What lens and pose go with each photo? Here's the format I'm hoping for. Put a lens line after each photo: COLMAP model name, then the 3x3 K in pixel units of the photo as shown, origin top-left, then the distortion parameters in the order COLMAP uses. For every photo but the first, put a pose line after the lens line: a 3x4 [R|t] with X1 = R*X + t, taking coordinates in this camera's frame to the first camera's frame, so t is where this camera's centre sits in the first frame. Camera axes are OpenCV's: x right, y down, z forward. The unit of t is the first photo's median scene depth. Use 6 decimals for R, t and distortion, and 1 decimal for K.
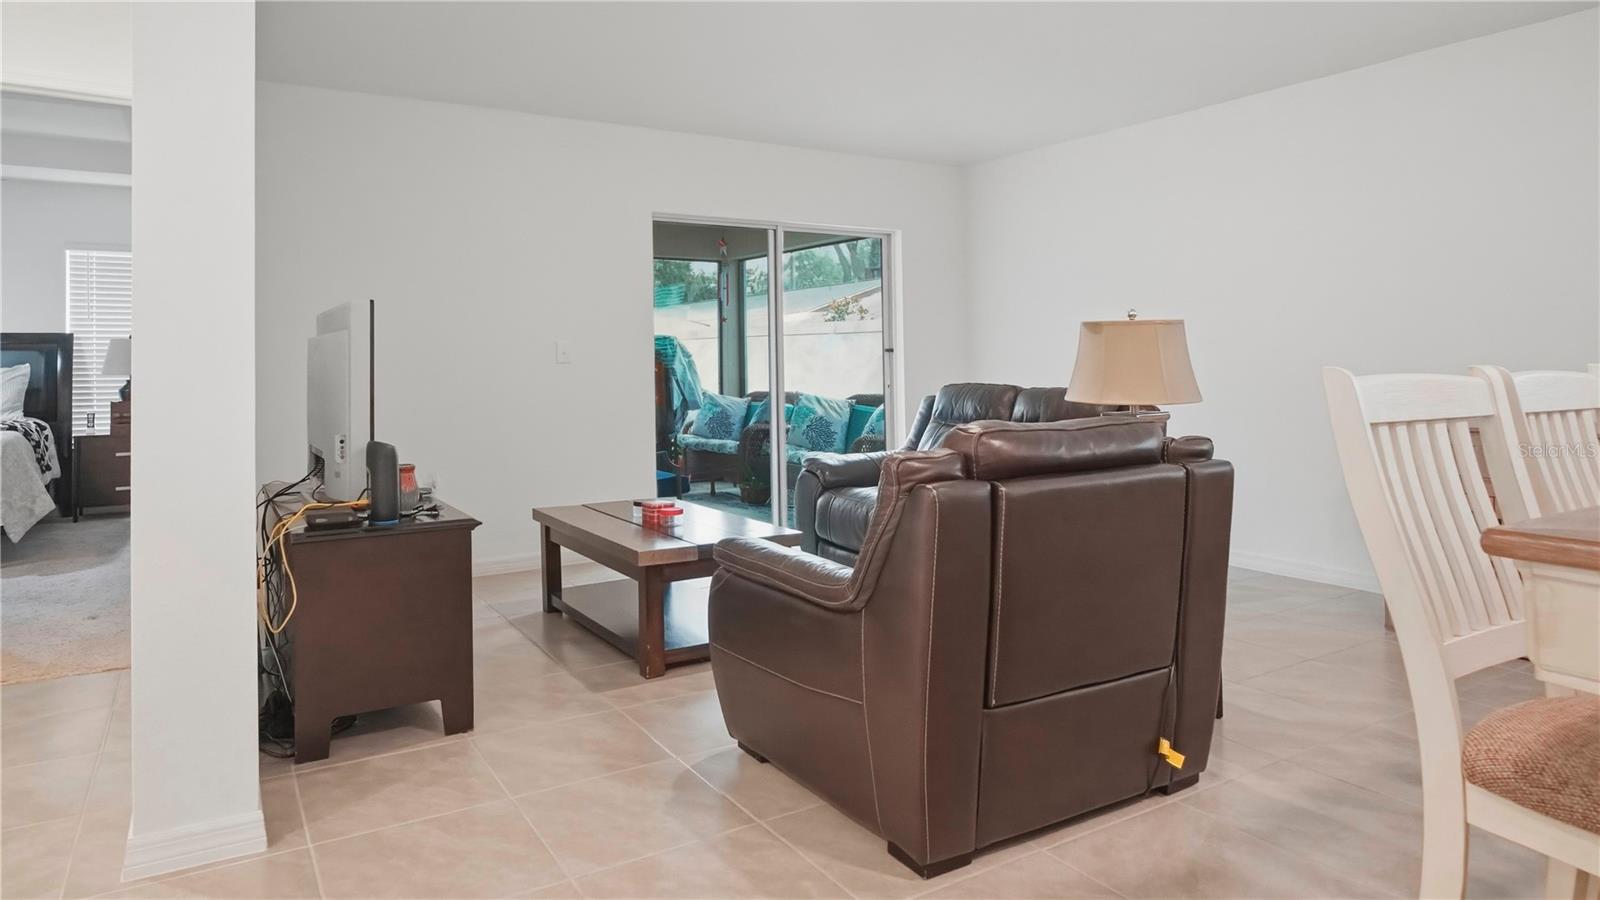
lens RADIAL K [[904.3, 0, 798.2], [0, 904.3, 445.9], [0, 0, 1]] dist [-0.007107, 0.007734]
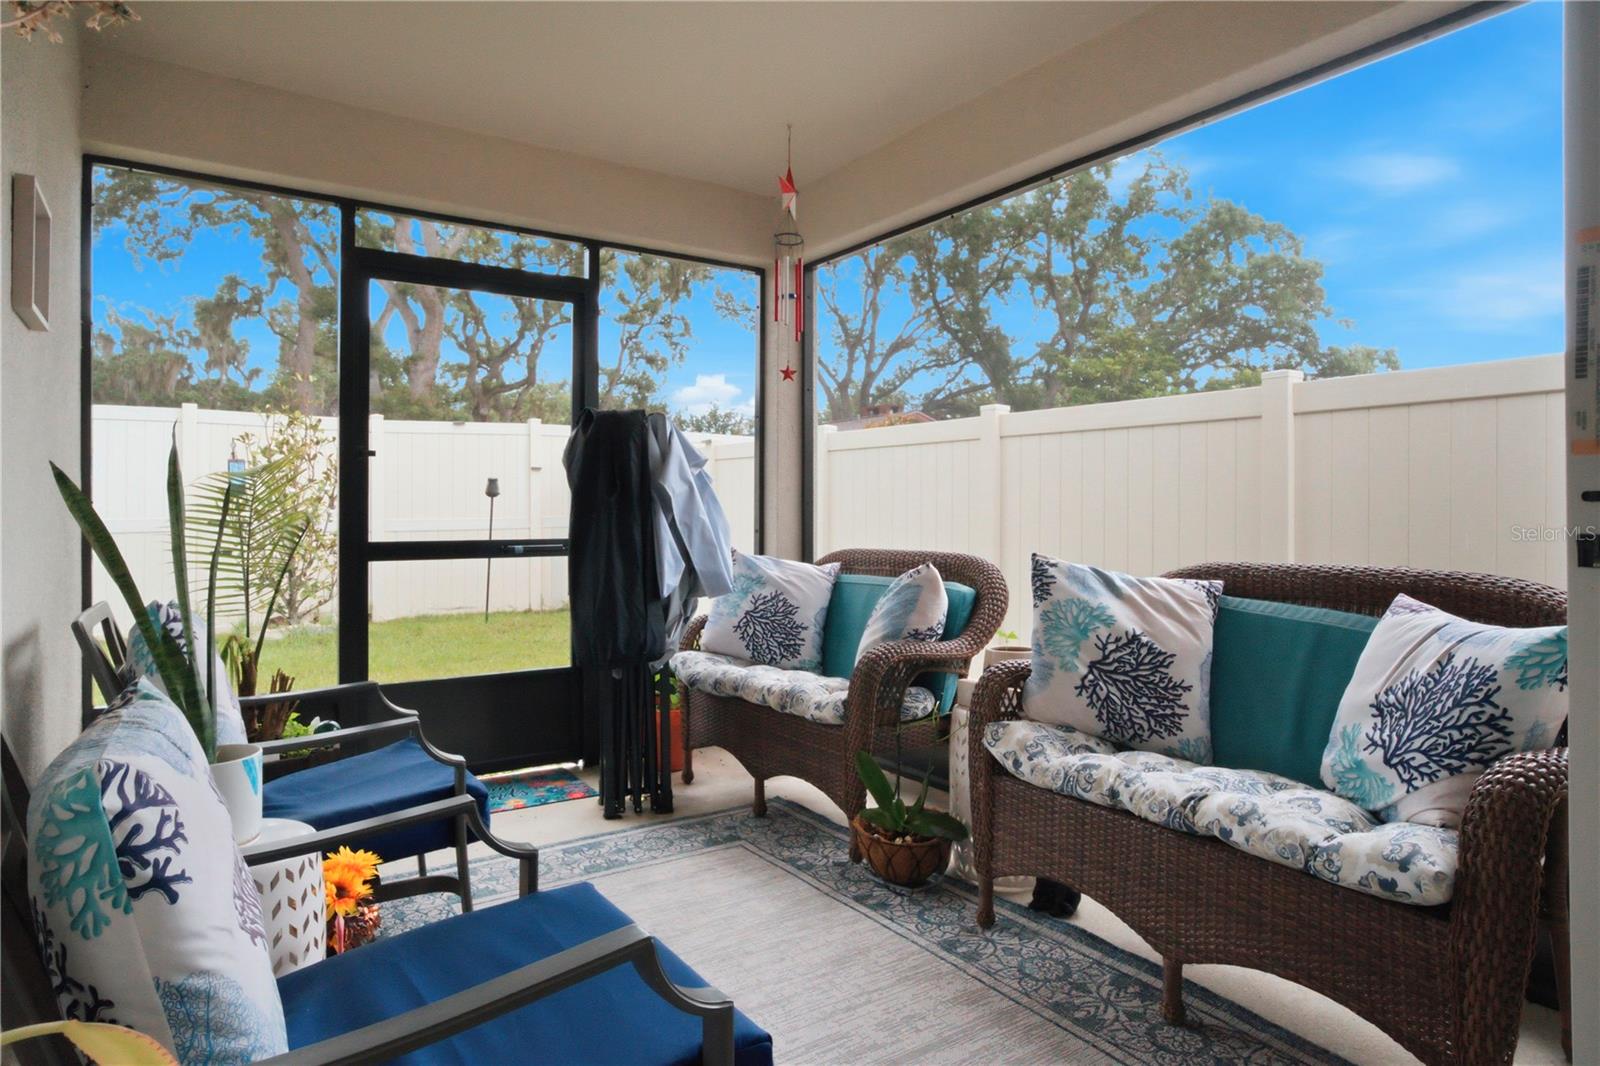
lens RADIAL K [[914.9, 0, 797.3], [0, 914.9, 536.1], [0, 0, 1]] dist [-0.007409, -0.000226]
pose [[0.999604, 0.002642, 0.028005, -0.089860], [-0.000905, 0.998085, -0.061843, -0.041410], [-0.028115, 0.061793, 0.997693, 0.596586]]
